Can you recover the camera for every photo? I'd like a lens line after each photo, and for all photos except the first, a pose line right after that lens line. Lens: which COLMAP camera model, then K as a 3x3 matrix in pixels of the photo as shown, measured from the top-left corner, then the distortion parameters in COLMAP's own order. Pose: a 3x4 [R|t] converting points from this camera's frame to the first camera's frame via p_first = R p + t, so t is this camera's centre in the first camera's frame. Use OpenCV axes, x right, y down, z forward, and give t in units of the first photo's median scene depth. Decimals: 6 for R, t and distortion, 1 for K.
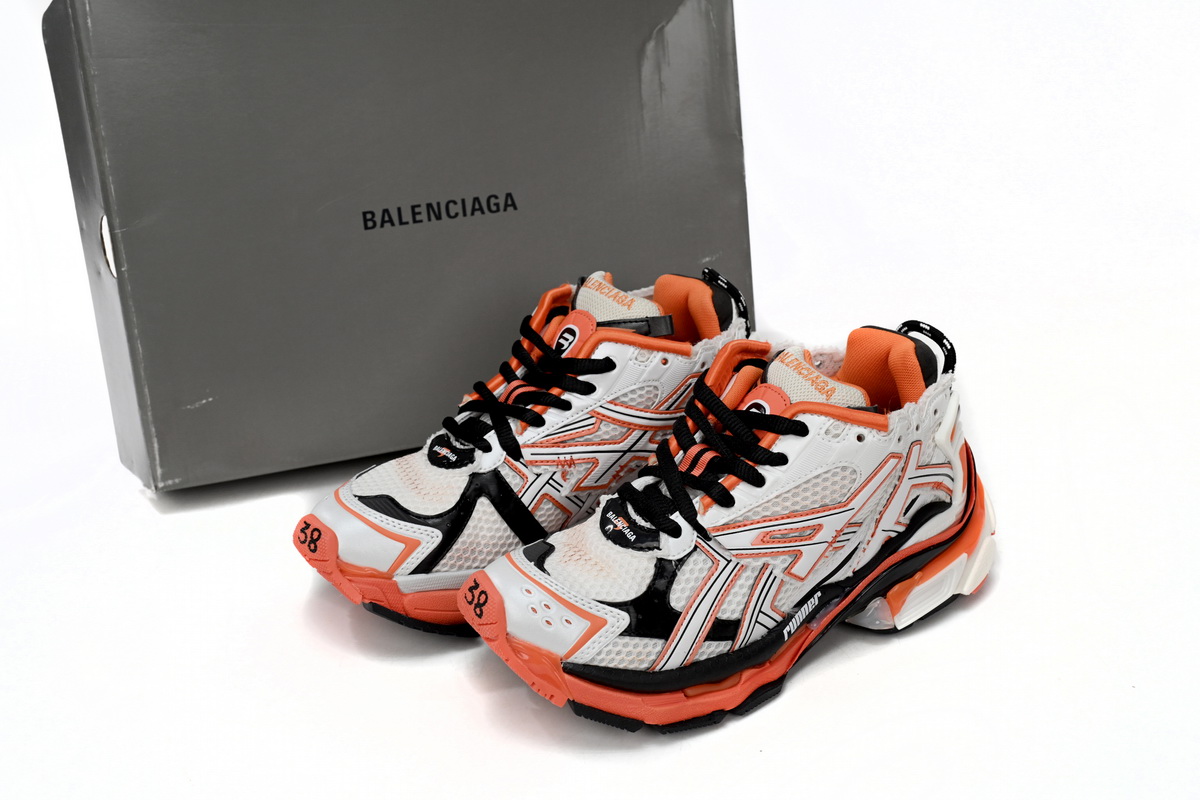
lens RADIAL K [[1374.3, 0, 600.0], [0, 1374.3, 400.0], [0, 0, 1]] dist [-0.003507, 0.000311]
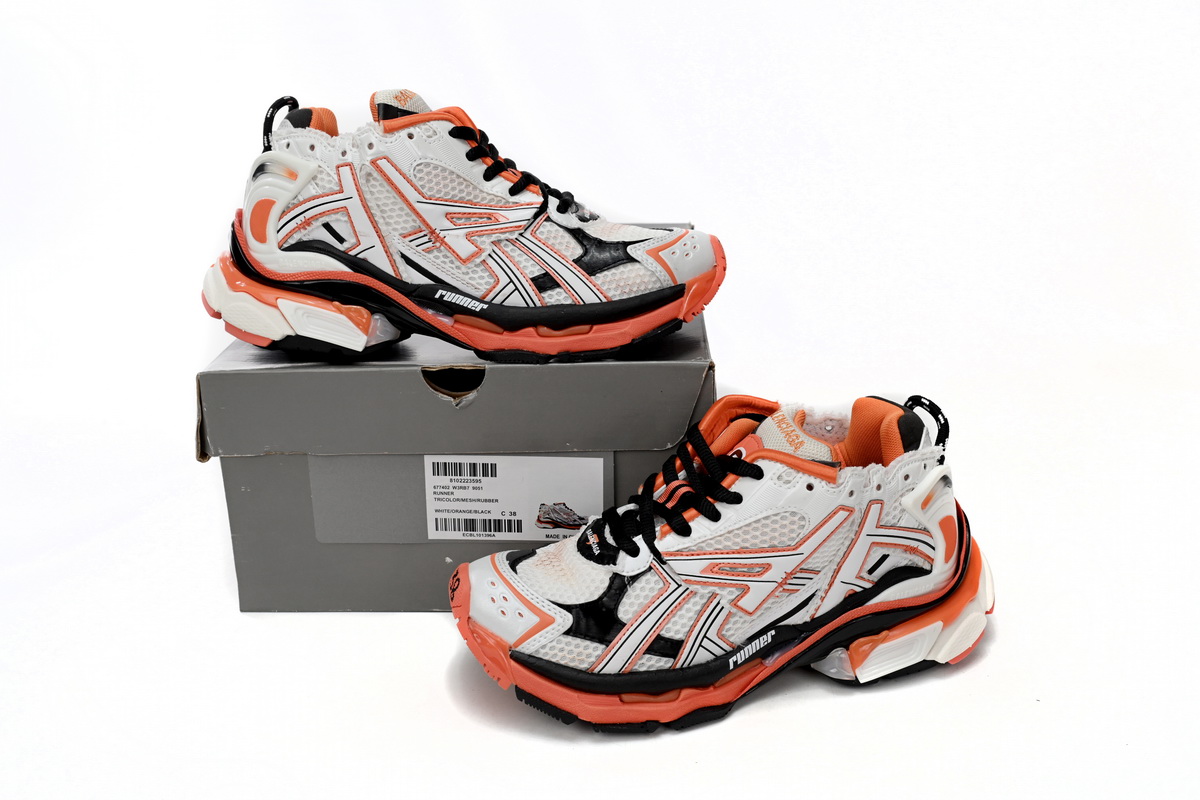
lens RADIAL K [[1253.7, 0, 600.0], [0, 1253.7, 400.0], [0, 0, 1]] dist [0.000570, -0.001825]
pose [[0.954817, 0.096120, -0.281222, 0.298950], [-0.120946, 0.990026, -0.072254, 0.050572], [0.271472, 0.103002, 0.956919, 0.010535]]
